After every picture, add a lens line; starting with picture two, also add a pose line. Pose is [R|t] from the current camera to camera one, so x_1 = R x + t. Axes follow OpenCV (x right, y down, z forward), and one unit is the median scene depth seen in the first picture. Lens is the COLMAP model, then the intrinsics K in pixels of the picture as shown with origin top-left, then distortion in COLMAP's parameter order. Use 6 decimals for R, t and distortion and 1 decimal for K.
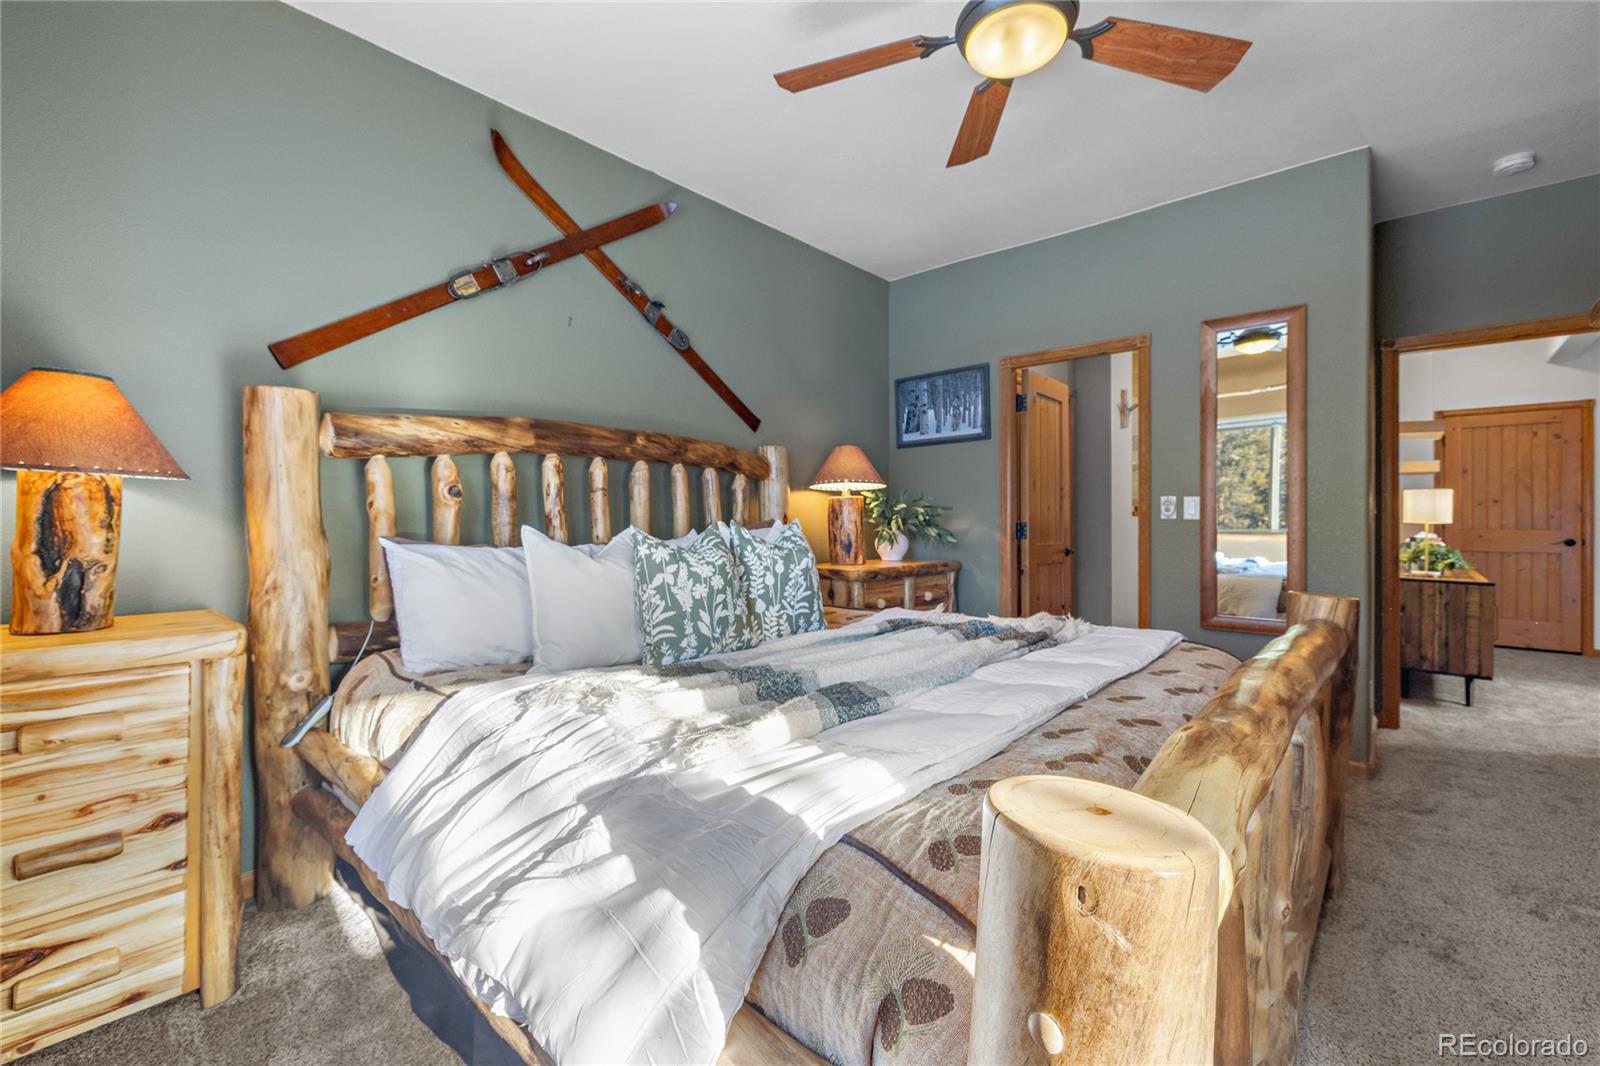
lens RADIAL K [[680.3, 0, 790.8], [0, 680.3, 518.9], [0, 0, 1]] dist [0.005023, 0.000915]
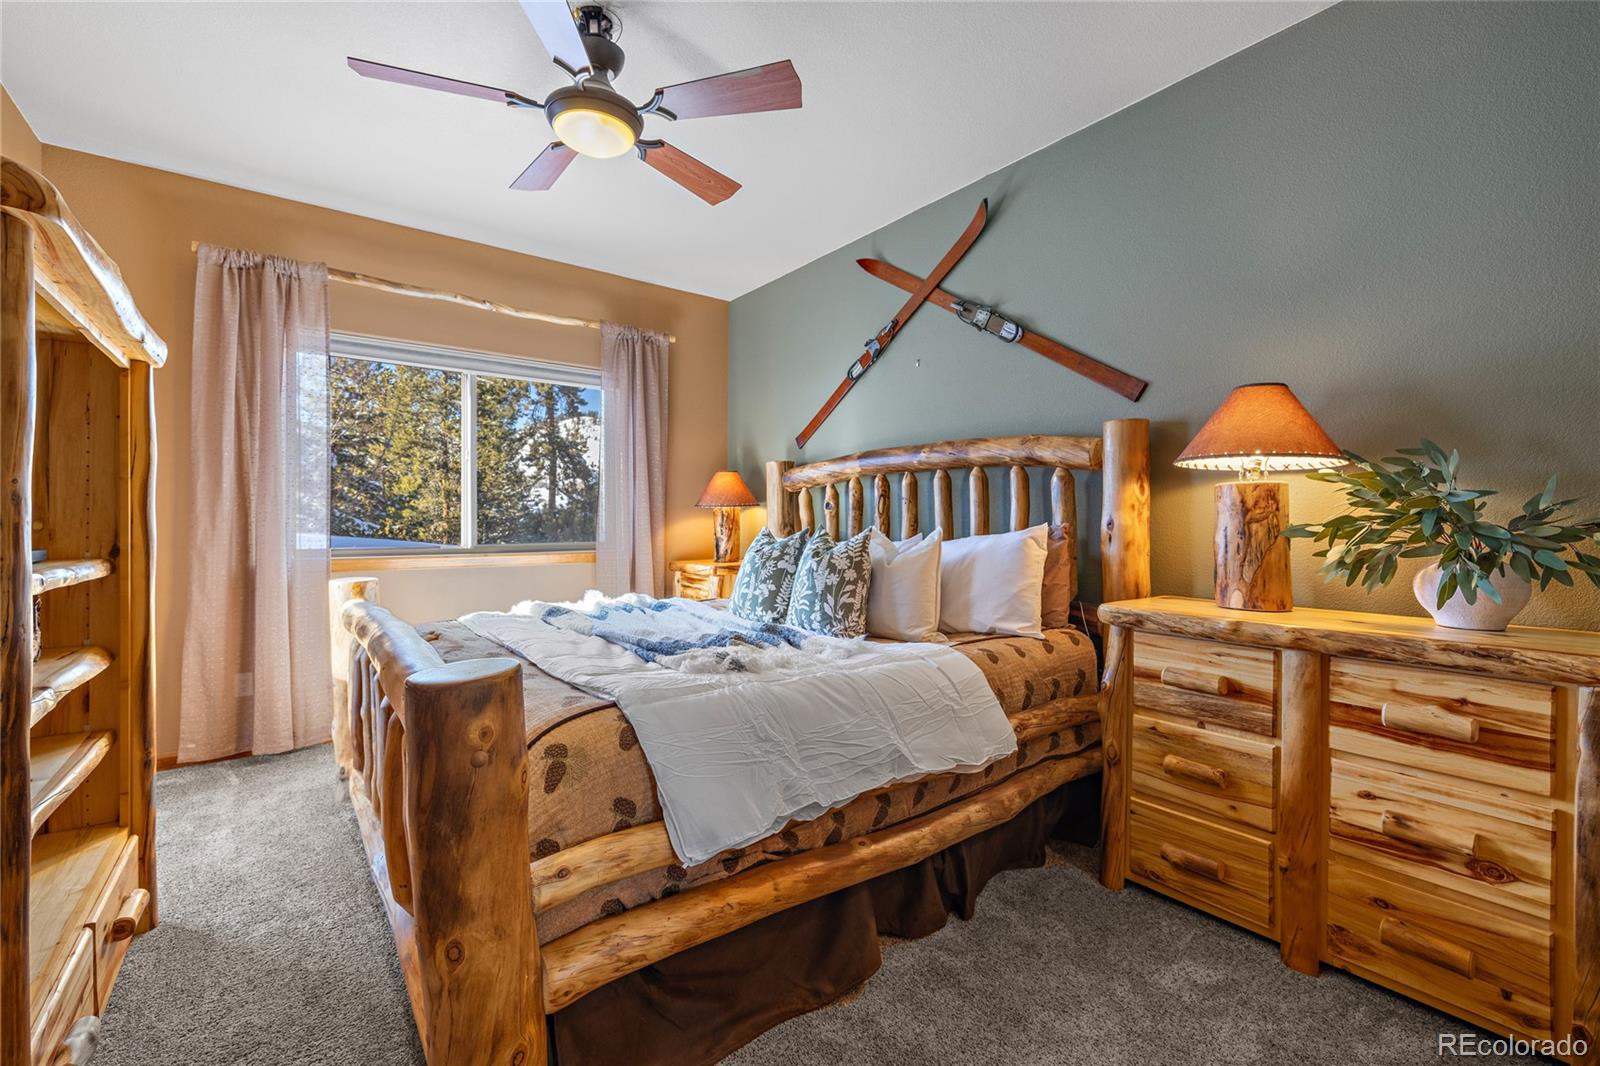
lens RADIAL K [[680.3, 0, 790.8], [0, 680.3, 518.9], [0, 0, 1]] dist [0.005023, 0.000915]
pose [[-0.050615, -0.002891, -0.998714, 1.110432], [0.042484, 0.999084, -0.005045, -0.004379], [0.997814, -0.042685, -0.050446, 0.962164]]
